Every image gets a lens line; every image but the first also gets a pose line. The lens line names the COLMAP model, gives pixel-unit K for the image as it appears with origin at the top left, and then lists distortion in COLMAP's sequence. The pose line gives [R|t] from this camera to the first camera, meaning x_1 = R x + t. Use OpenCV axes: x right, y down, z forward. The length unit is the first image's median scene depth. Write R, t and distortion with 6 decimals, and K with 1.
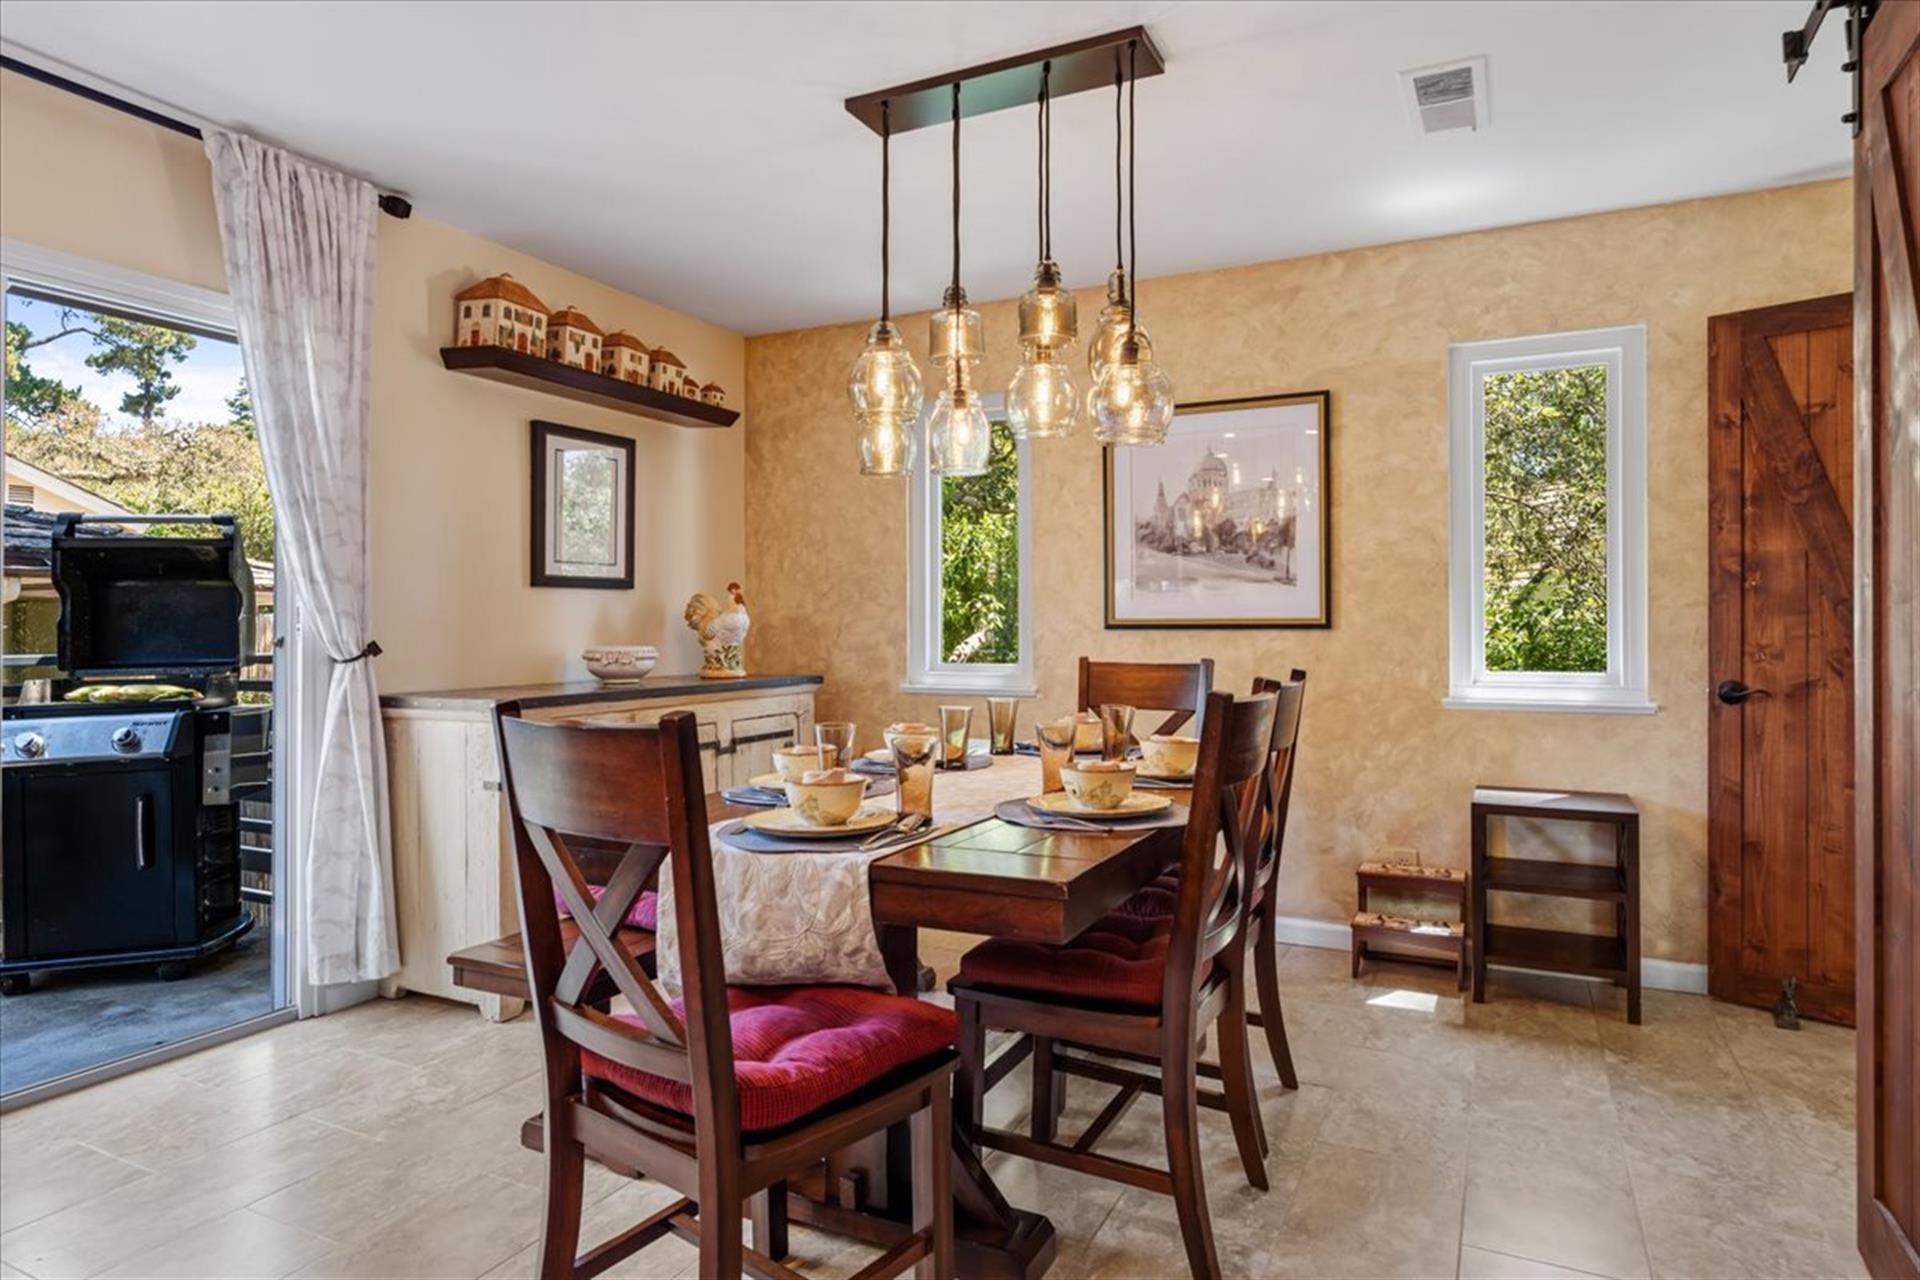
lens RADIAL K [[1099.8, 0, 962.8], [0, 1099.8, 622.2], [0, 0, 1]] dist [-0.002307, 0.000677]
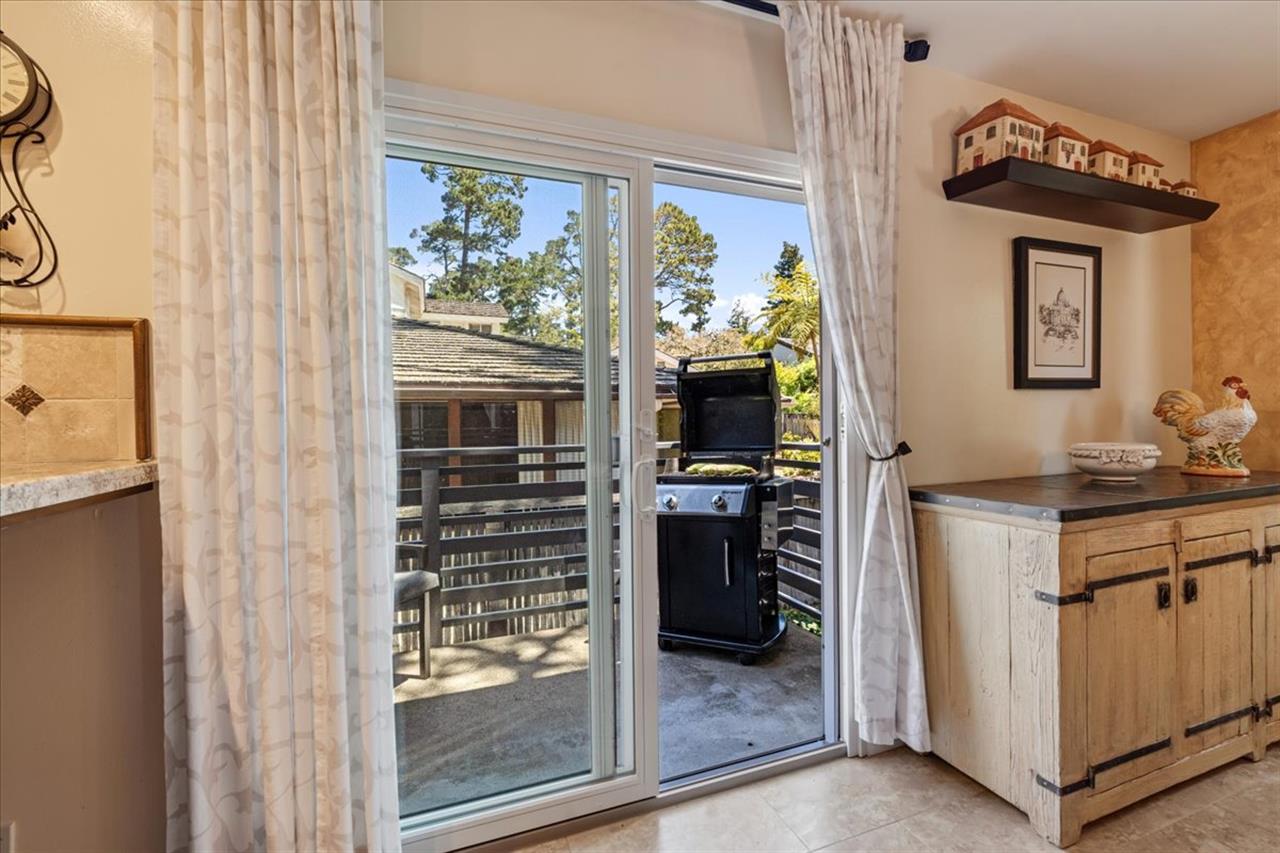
lens RADIAL K [[544.8, 0, 638.9], [0, 544.8, 422.6], [0, 0, 1]] dist [-0.001567, 0.000032]
pose [[0.731710, -0.006178, -0.681588, -0.315036], [0.017524, 0.999799, 0.009750, -0.011206], [0.681391, -0.019078, 0.731671, 0.361079]]
